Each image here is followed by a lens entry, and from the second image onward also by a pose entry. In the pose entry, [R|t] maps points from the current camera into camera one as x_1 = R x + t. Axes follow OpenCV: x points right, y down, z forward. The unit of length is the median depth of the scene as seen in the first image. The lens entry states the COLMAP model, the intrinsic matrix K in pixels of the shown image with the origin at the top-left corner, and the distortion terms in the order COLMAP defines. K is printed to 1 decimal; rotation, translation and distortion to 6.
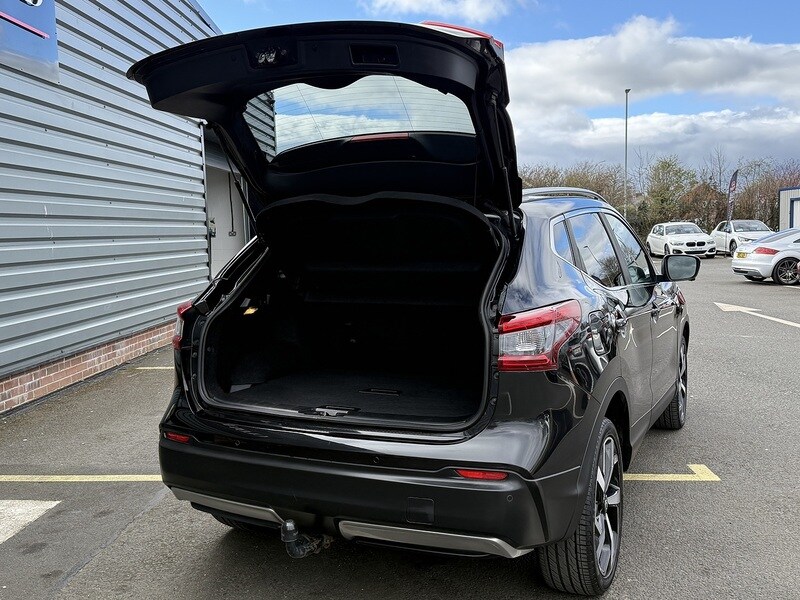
lens RADIAL K [[770.2, 0, 403.5], [0, 770.2, 307.3], [0, 0, 1]] dist [0.047484, 0.000000]
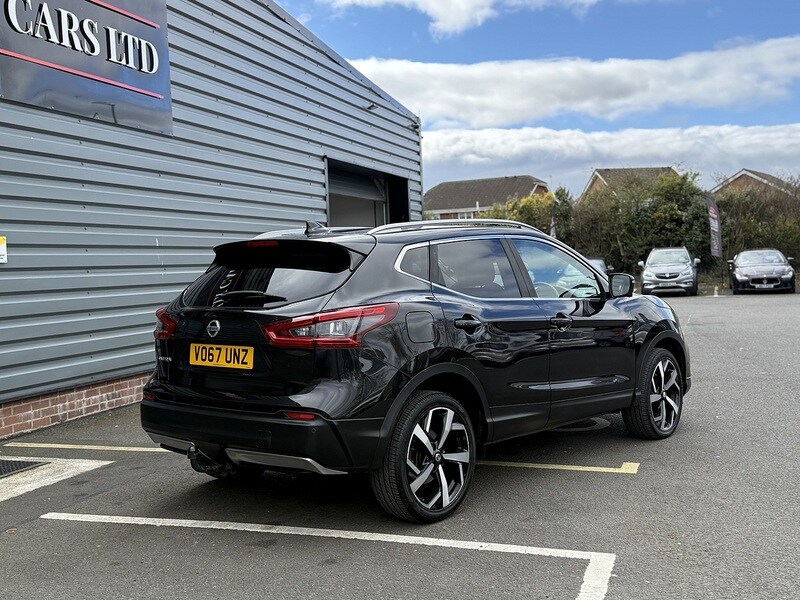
lens RADIAL K [[905.5, 0, 401.0], [0, 905.5, 291.5], [0, 0, 1]] dist [0.086178, 0.000000]
pose [[0.963568, -0.000871, -0.267463, 0.274657], [-0.015482, 0.998136, -0.059027, 0.027475], [0.267016, 0.061017, 0.961758, -0.239362]]
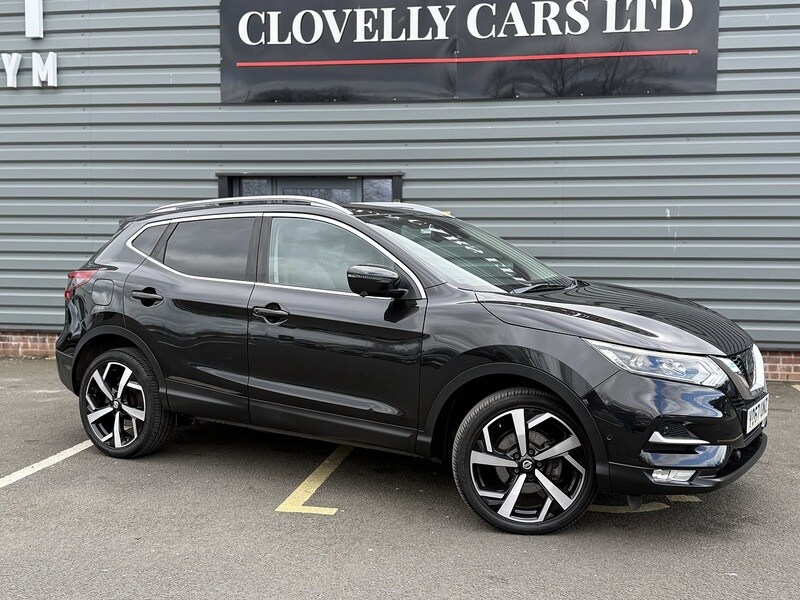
lens RADIAL K [[905.5, 0, 394.4], [0, 905.5, 308.2], [0, 0, 1]] dist [0.086178, 0.000000]
pose [[-0.116158, 0.090292, -0.989118, 0.894279], [-0.102405, 0.989463, 0.102349, -0.083468], [0.987938, 0.113179, -0.105687, 0.770178]]
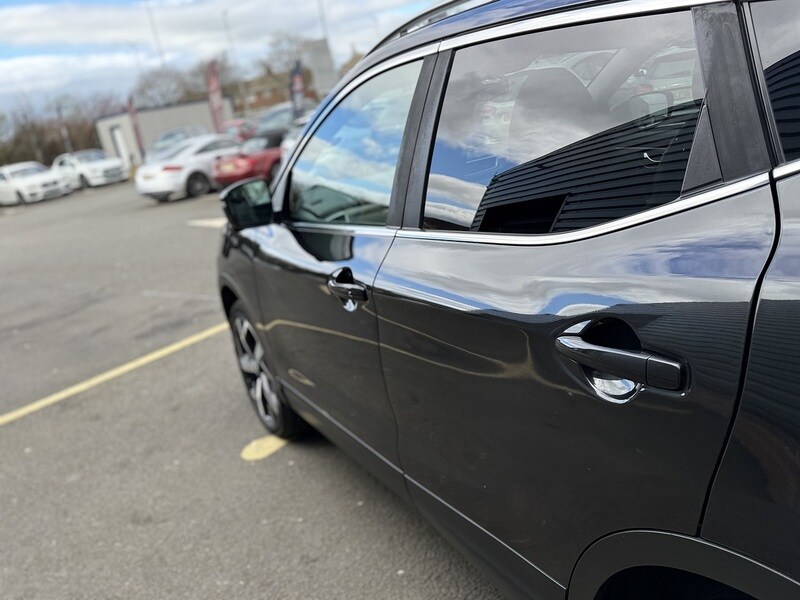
lens RADIAL K [[681.0, 0, 410.8], [0, 681.0, 300.2], [0, 0, 1]] dist [0.080438, -0.108391]
pose [[0.581198, -0.317075, 0.749448, -0.223674], [0.248479, 0.946131, 0.207591, -0.048320], [-0.774898, 0.065571, 0.628676, 0.523796]]
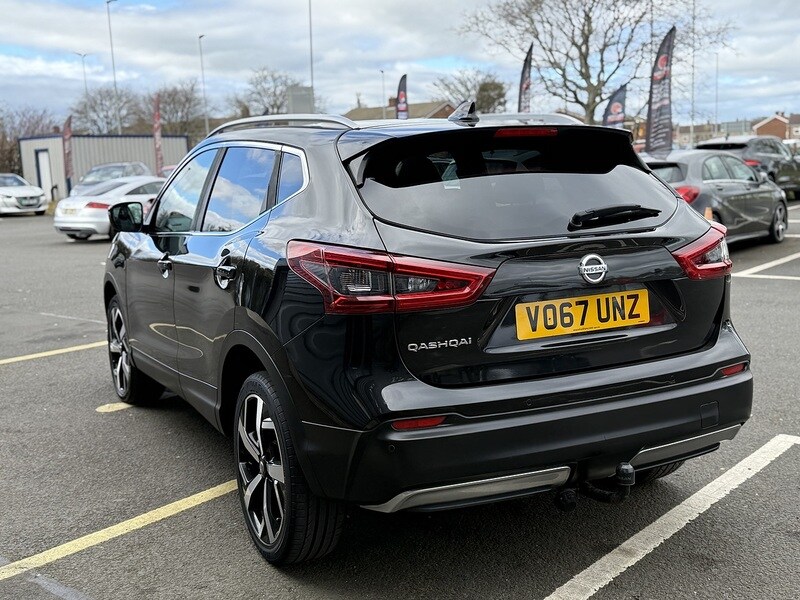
lens RADIAL K [[905.5, 0, 386.8], [0, 905.5, 306.9], [0, 0, 1]] dist [0.086178, 0.000000]
pose [[0.620004, -0.124727, 0.774622, -0.430092], [0.103322, 0.991665, 0.076975, -0.007682], [-0.777766, 0.032311, 0.627723, 0.201779]]
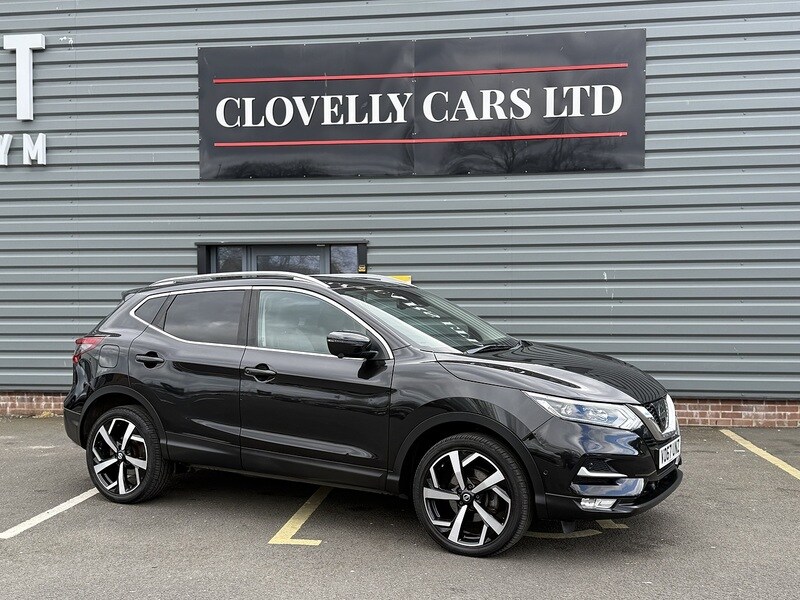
lens RADIAL K [[905.5, 0, 388.4], [0, 905.5, 308.3], [0, 0, 1]] dist [0.086178, 0.000000]
pose [[-0.076845, 0.034089, -0.996460, 1.020531], [-0.092559, 0.994856, 0.041172, -0.101226], [0.992737, 0.095395, -0.073295, 0.770766]]
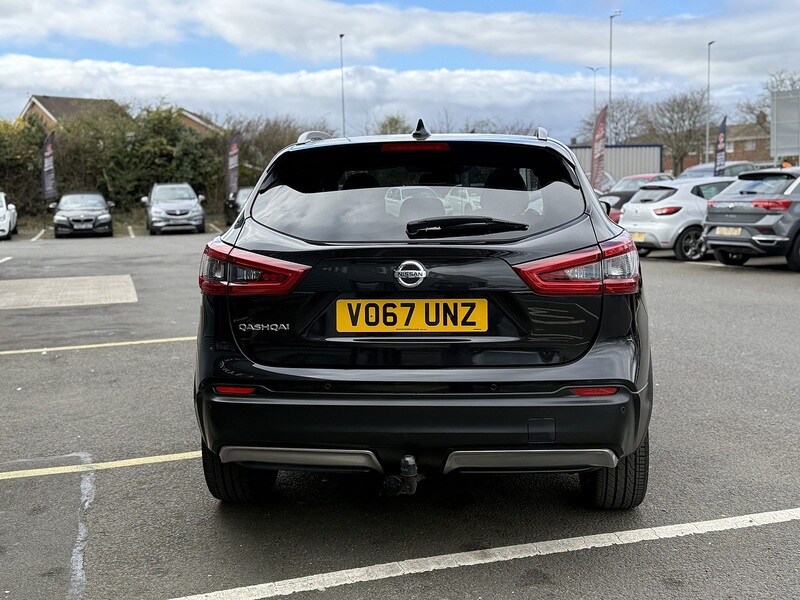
lens RADIAL K [[905.5, 0, 404.8], [0, 905.5, 300.6], [0, 0, 1]] dist [0.086178, 0.000000]
pose [[0.933415, -0.040360, 0.356520, -0.209967], [0.034226, 0.999138, 0.023497, 0.019337], [-0.357161, -0.009730, 0.933992, -0.028025]]
